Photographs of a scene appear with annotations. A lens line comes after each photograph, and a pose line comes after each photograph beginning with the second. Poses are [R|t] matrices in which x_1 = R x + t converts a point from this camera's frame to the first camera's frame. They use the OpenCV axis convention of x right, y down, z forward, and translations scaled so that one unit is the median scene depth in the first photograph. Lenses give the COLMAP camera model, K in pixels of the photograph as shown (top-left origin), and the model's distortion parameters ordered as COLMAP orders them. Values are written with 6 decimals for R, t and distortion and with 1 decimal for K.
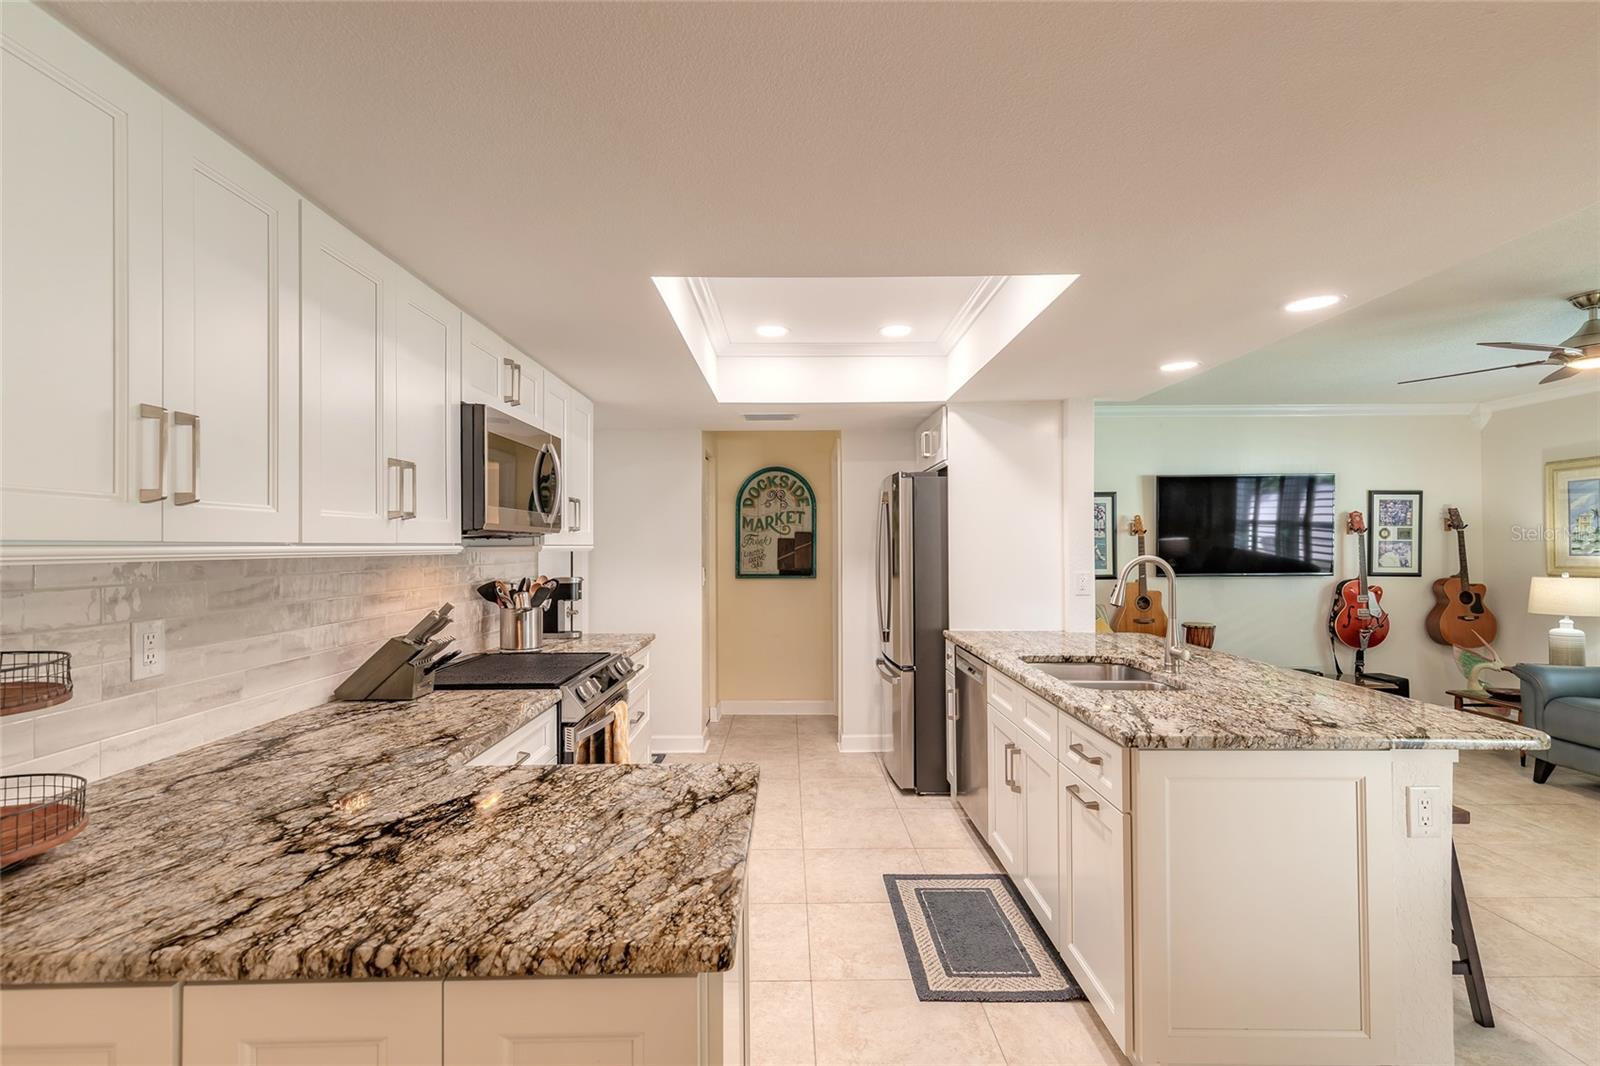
lens RADIAL K [[731.8, 0, 795.6], [0, 731.8, 539.7], [0, 0, 1]] dist [0.012567, -0.004251]
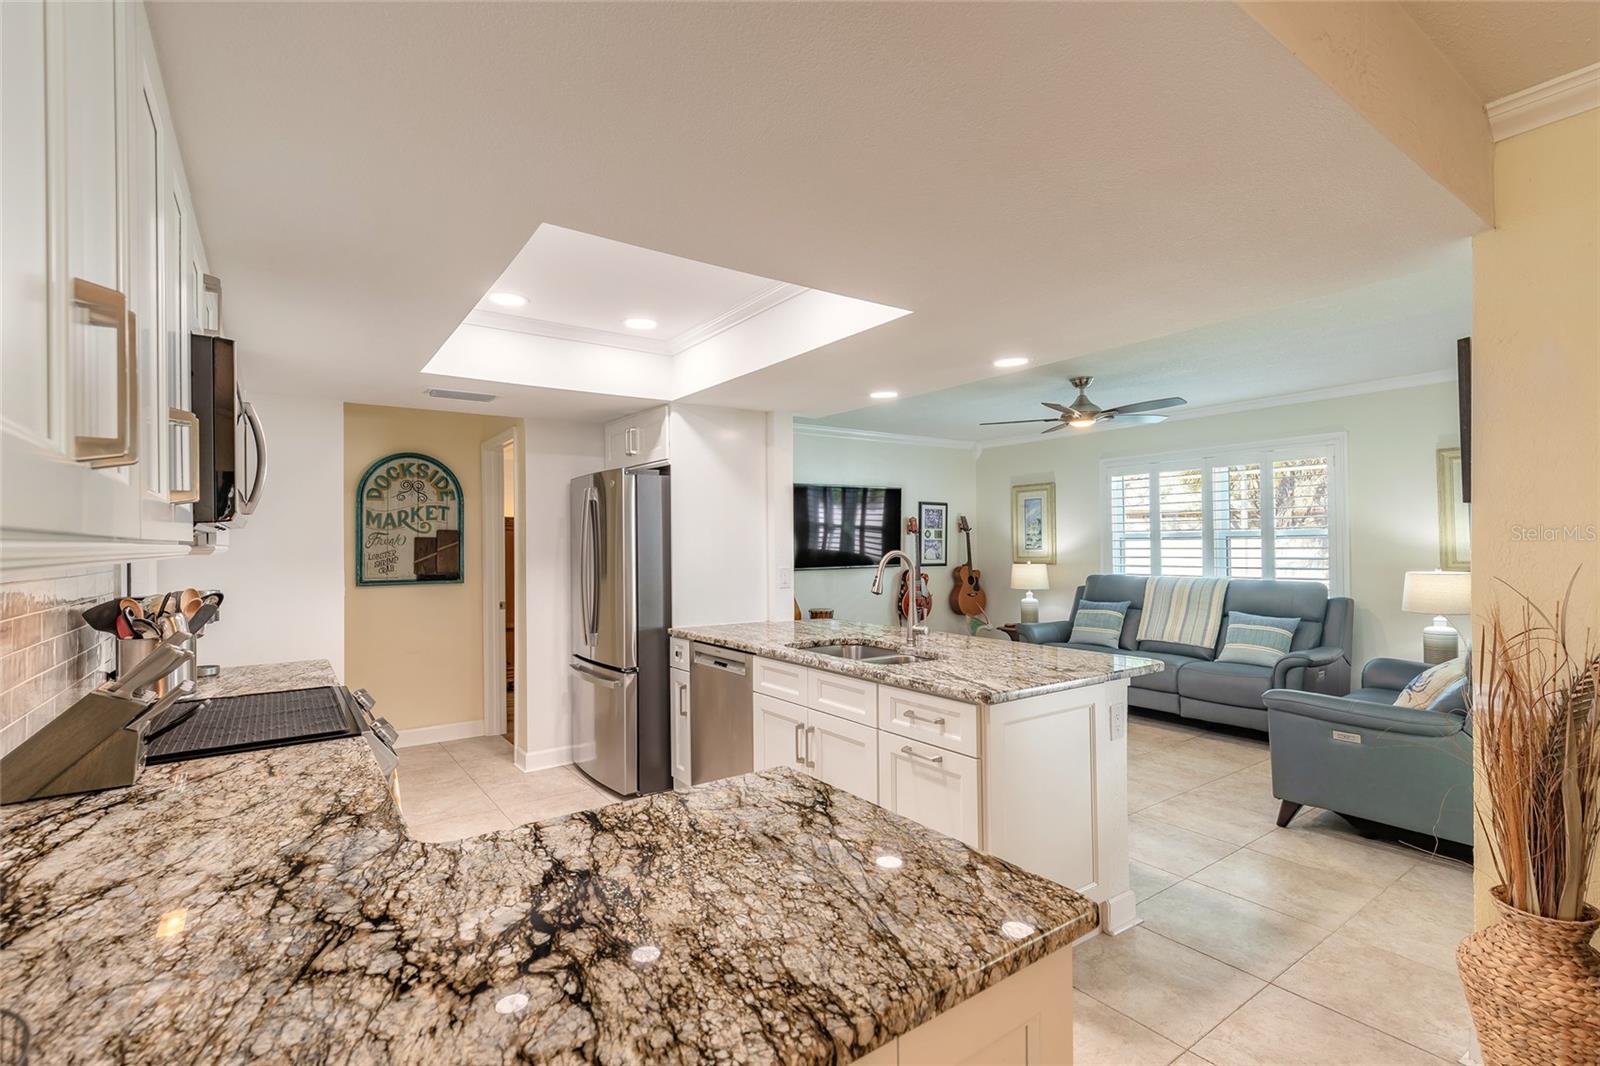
lens RADIAL K [[731.8, 0, 795.6], [0, 731.8, 539.7], [0, 0, 1]] dist [0.012567, -0.004251]
pose [[0.818147, -0.000859, 0.575009, -0.513153], [0.001151, 0.999999, -0.000143, 0.005102], [-0.575008, 0.000779, 0.818147, 0.169710]]
